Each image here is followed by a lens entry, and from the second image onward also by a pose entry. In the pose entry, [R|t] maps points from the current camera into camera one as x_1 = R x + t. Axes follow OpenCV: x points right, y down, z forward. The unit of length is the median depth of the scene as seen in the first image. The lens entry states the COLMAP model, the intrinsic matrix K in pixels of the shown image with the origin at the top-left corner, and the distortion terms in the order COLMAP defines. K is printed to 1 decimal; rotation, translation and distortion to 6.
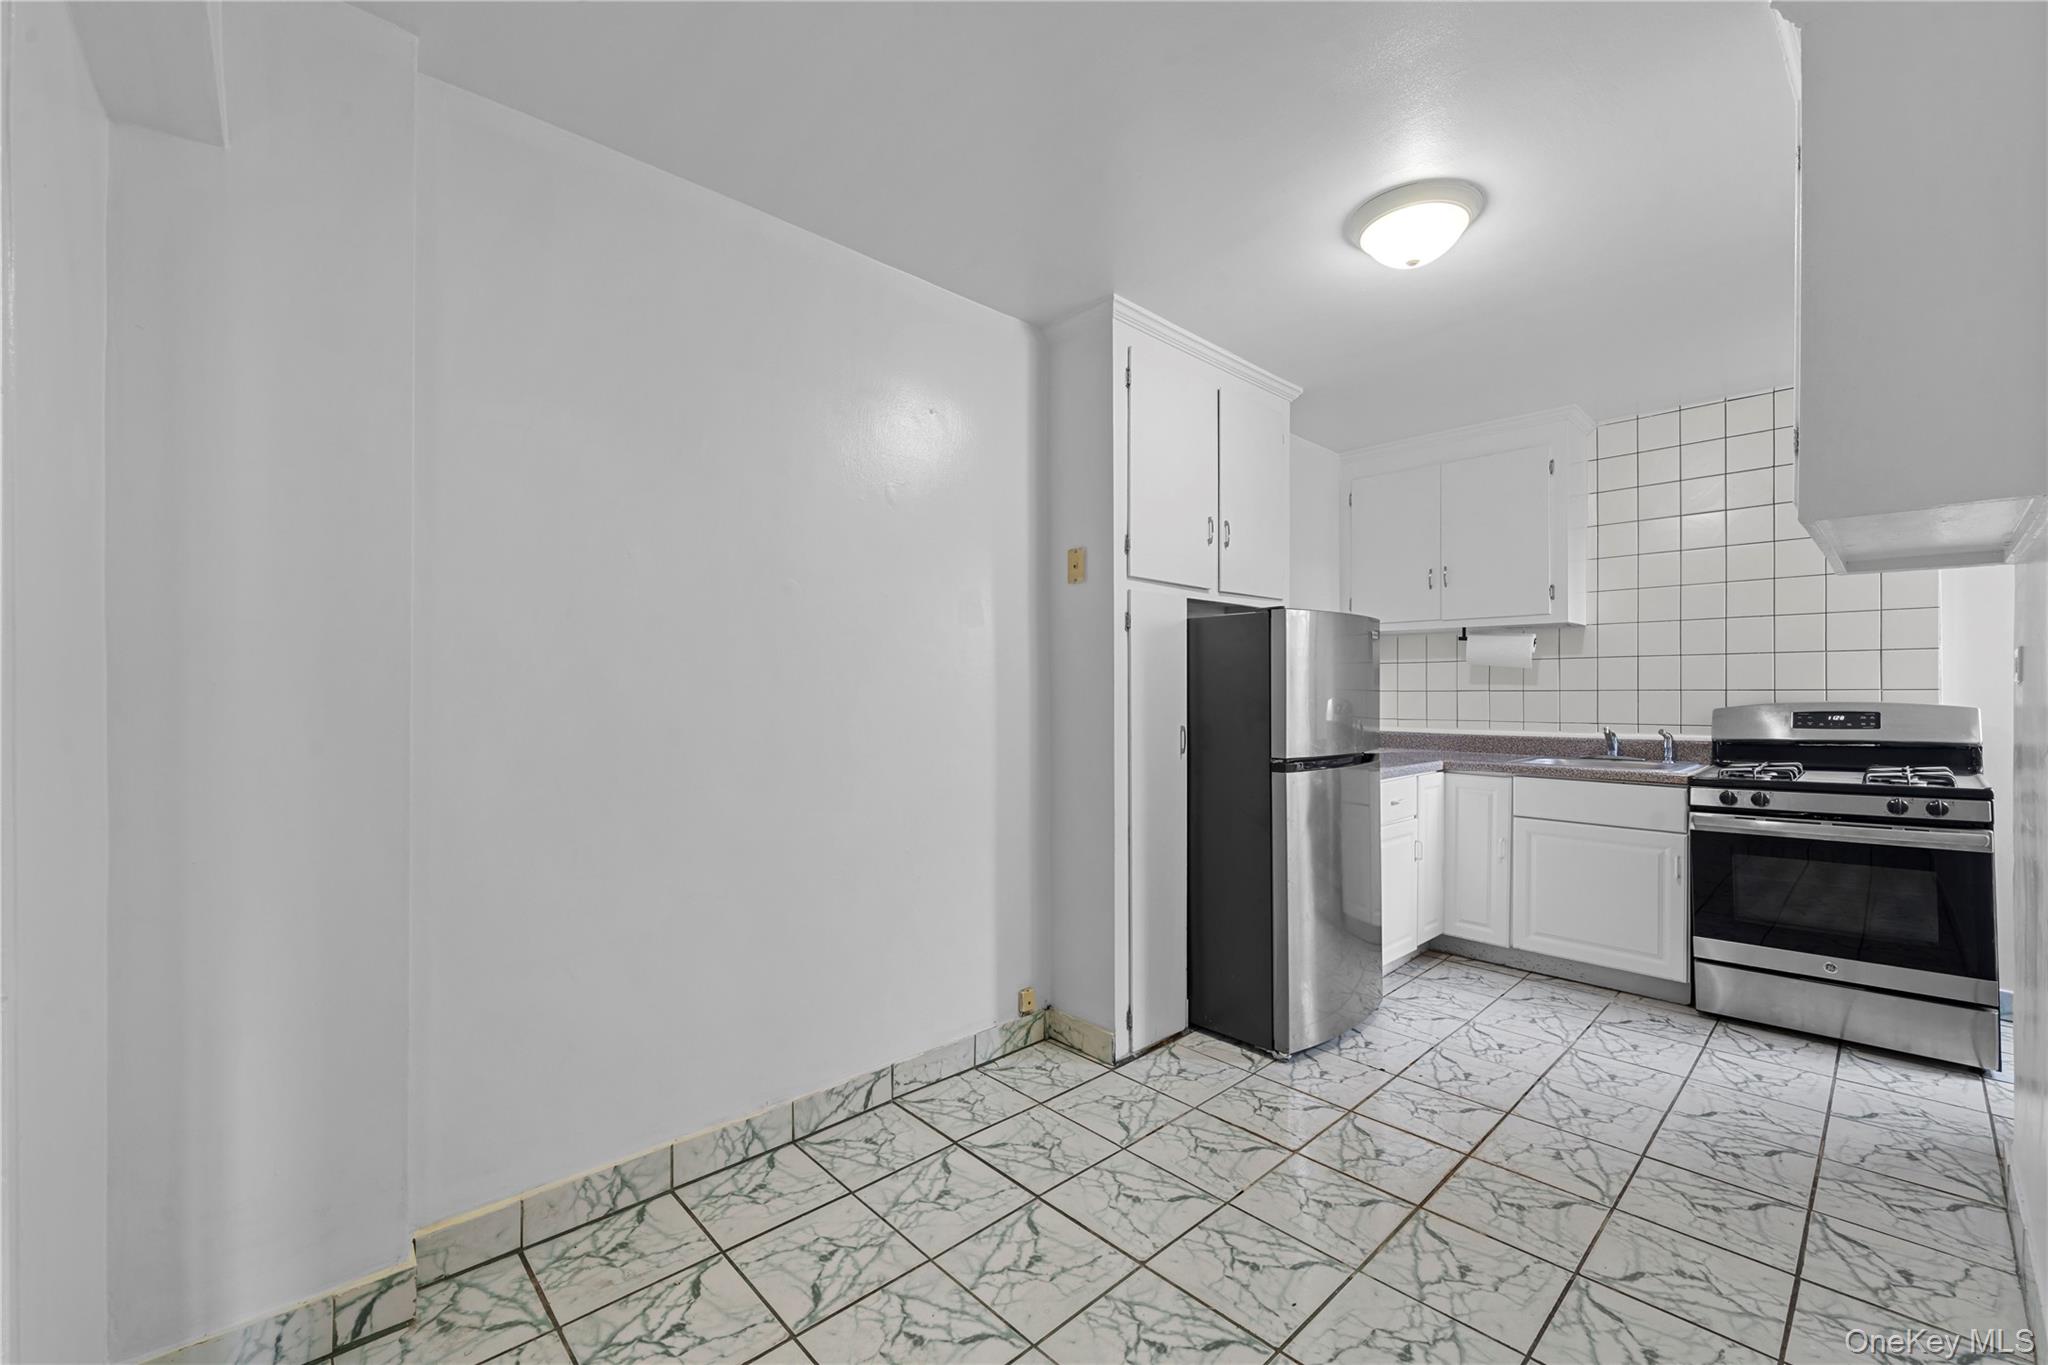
lens RADIAL K [[830.4, 0, 1027.6], [0, 830.4, 692.7], [0, 0, 1]] dist [0.000763, -0.000372]
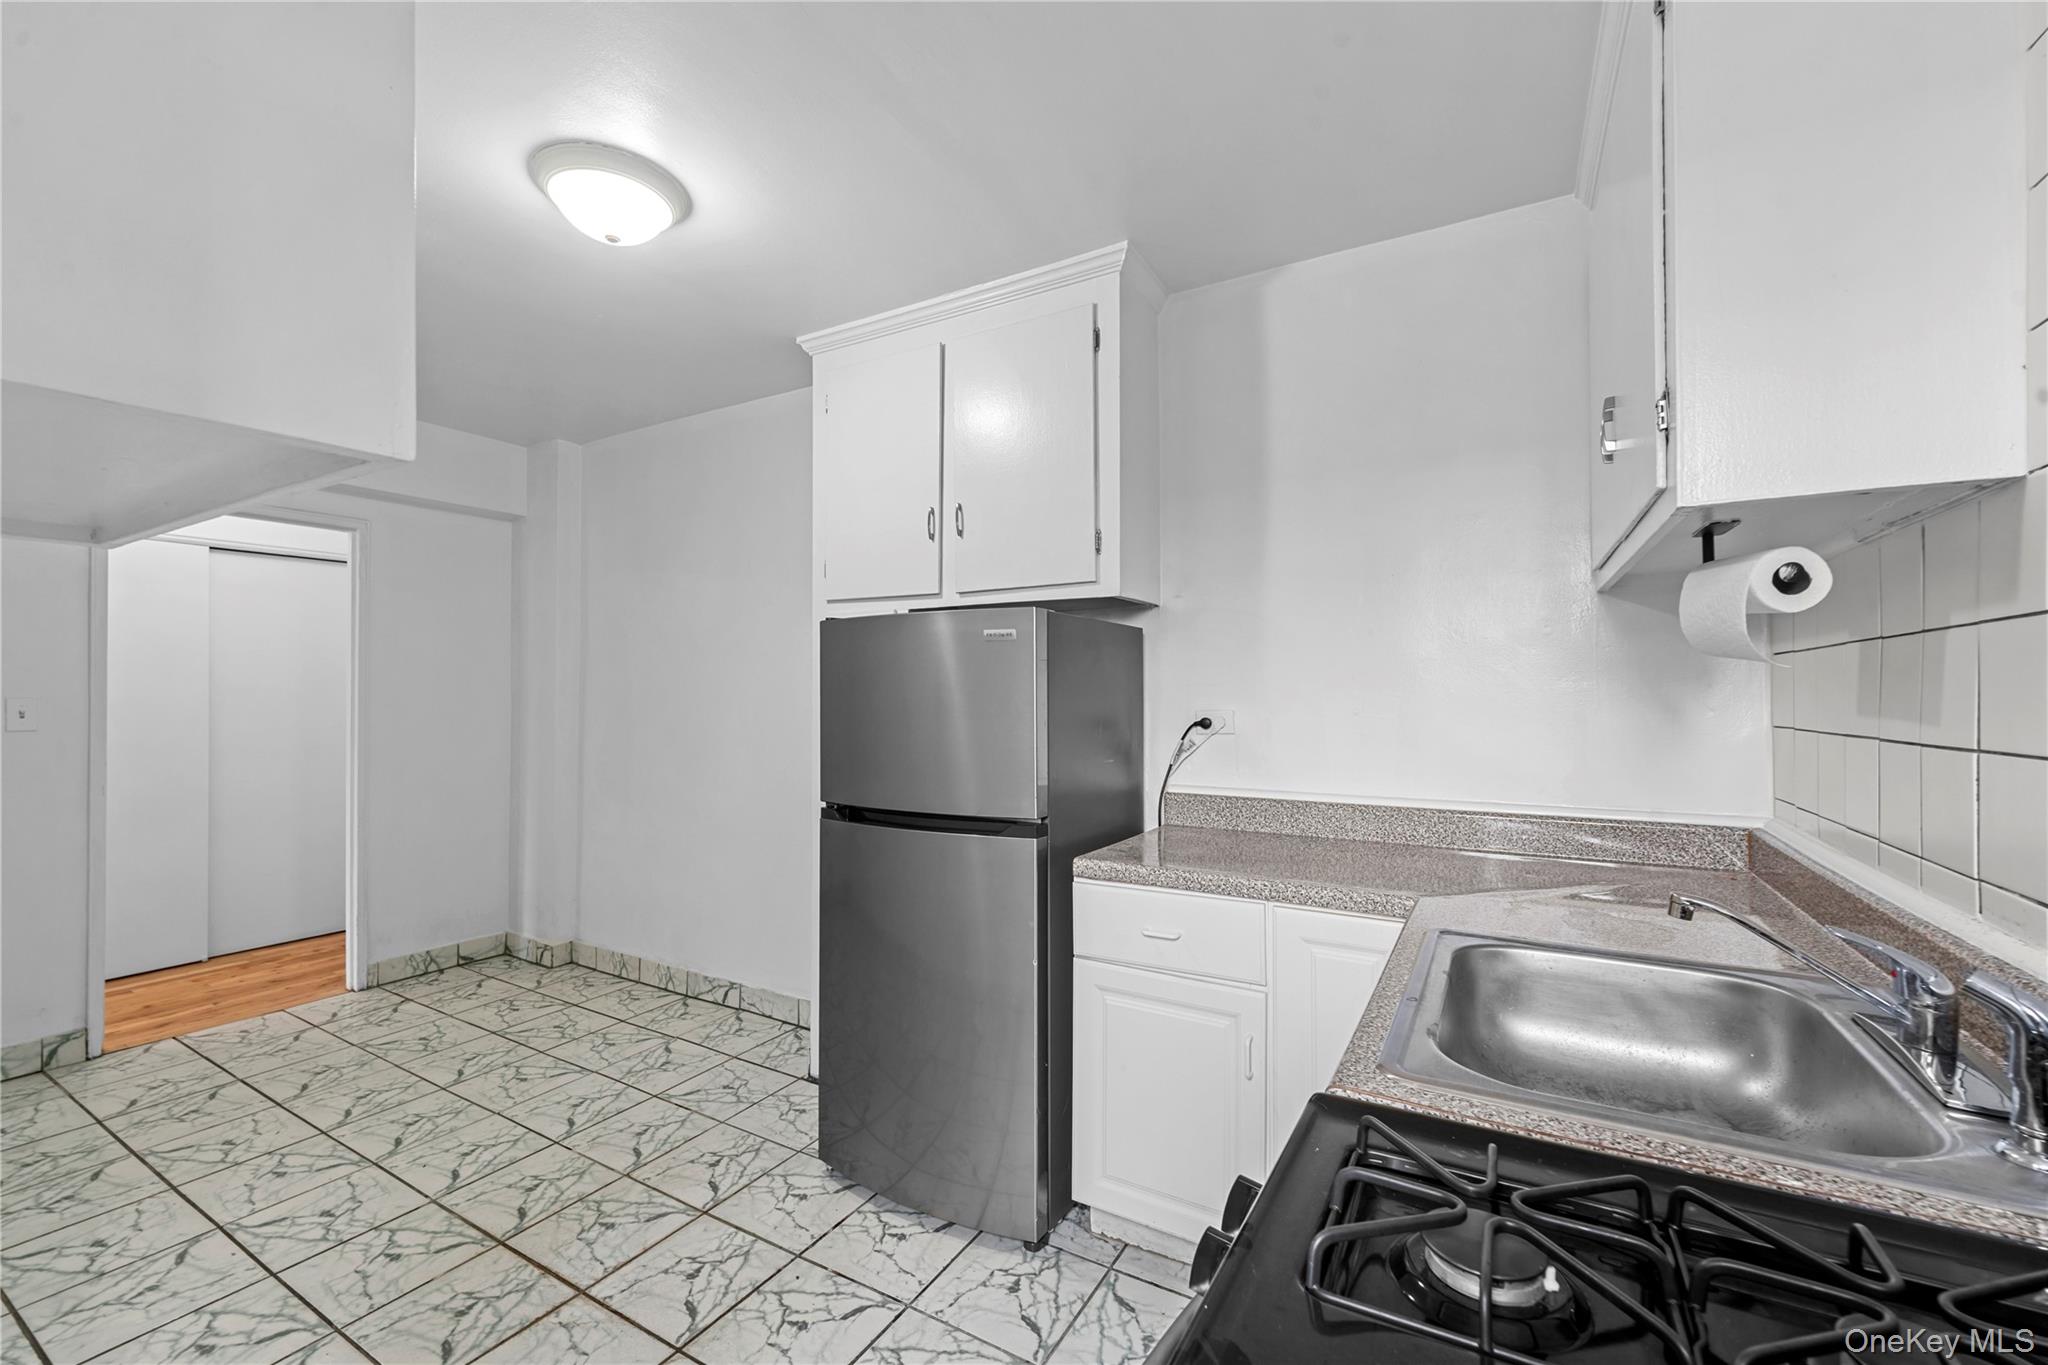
lens RADIAL K [[835.2, 0, 1022.8], [0, 835.2, 686.9], [0, 0, 1]] dist [-0.001163, 0.000801]
pose [[0.281593, -0.007076, -0.959508, 1.061970], [-0.000243, 0.999972, -0.007446, -0.026601], [0.959534, 0.002330, 0.281583, 0.867082]]
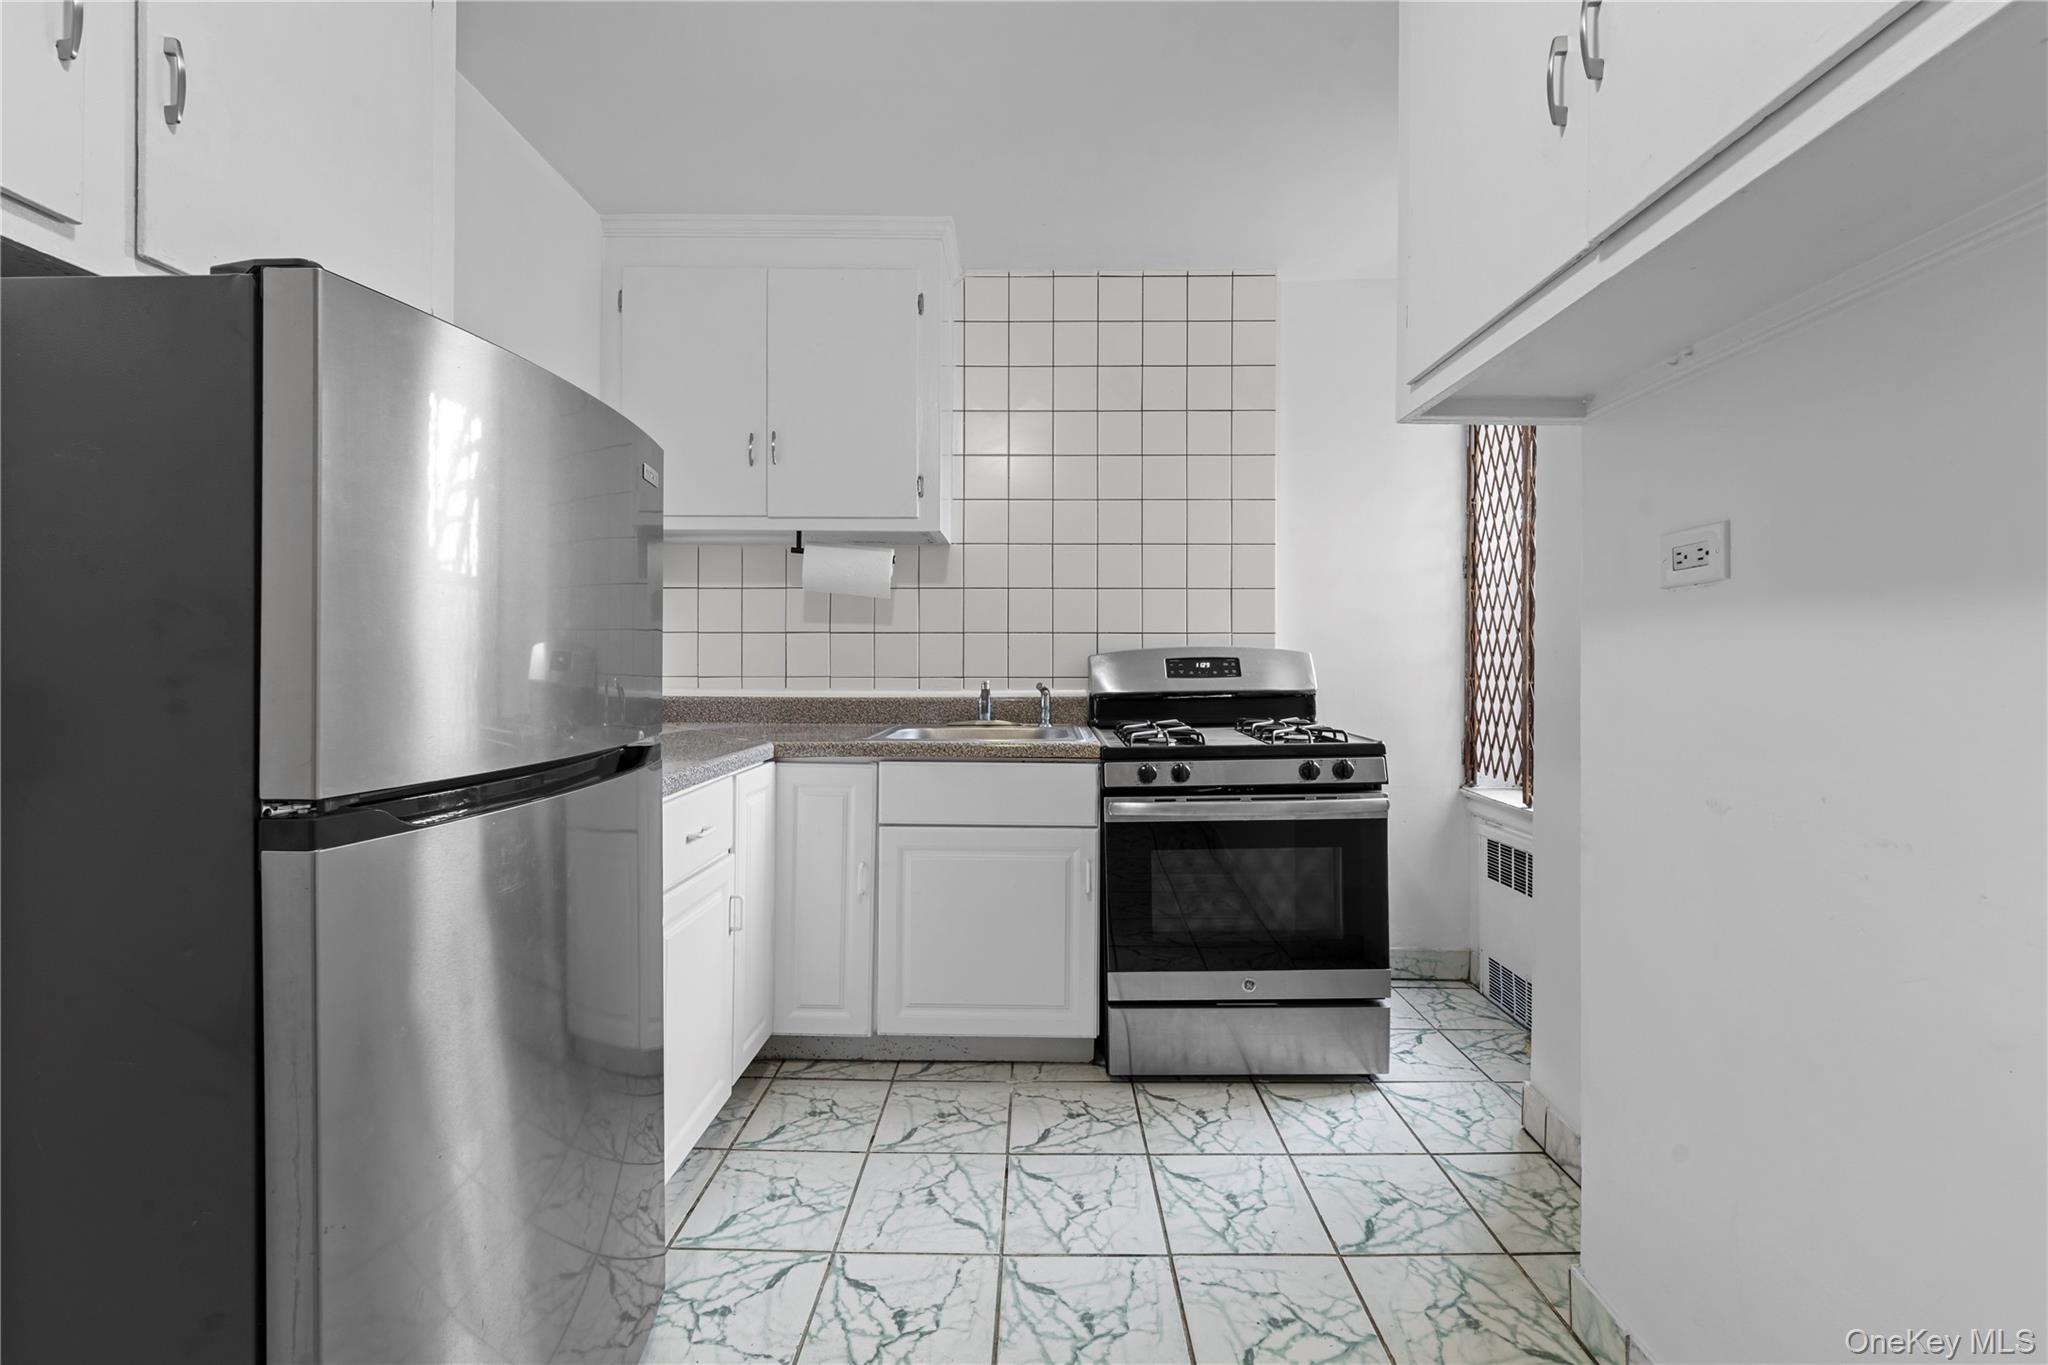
lens RADIAL K [[833.7, 0, 1028.0], [0, 833.7, 655.3], [0, 0, 1]] dist [-0.000434, -0.000312]
pose [[0.696675, 0.006699, 0.717356, 0.249531], [-0.003580, 0.999976, -0.005861, 0.027943], [-0.717378, 0.001515, 0.696682, 0.569121]]
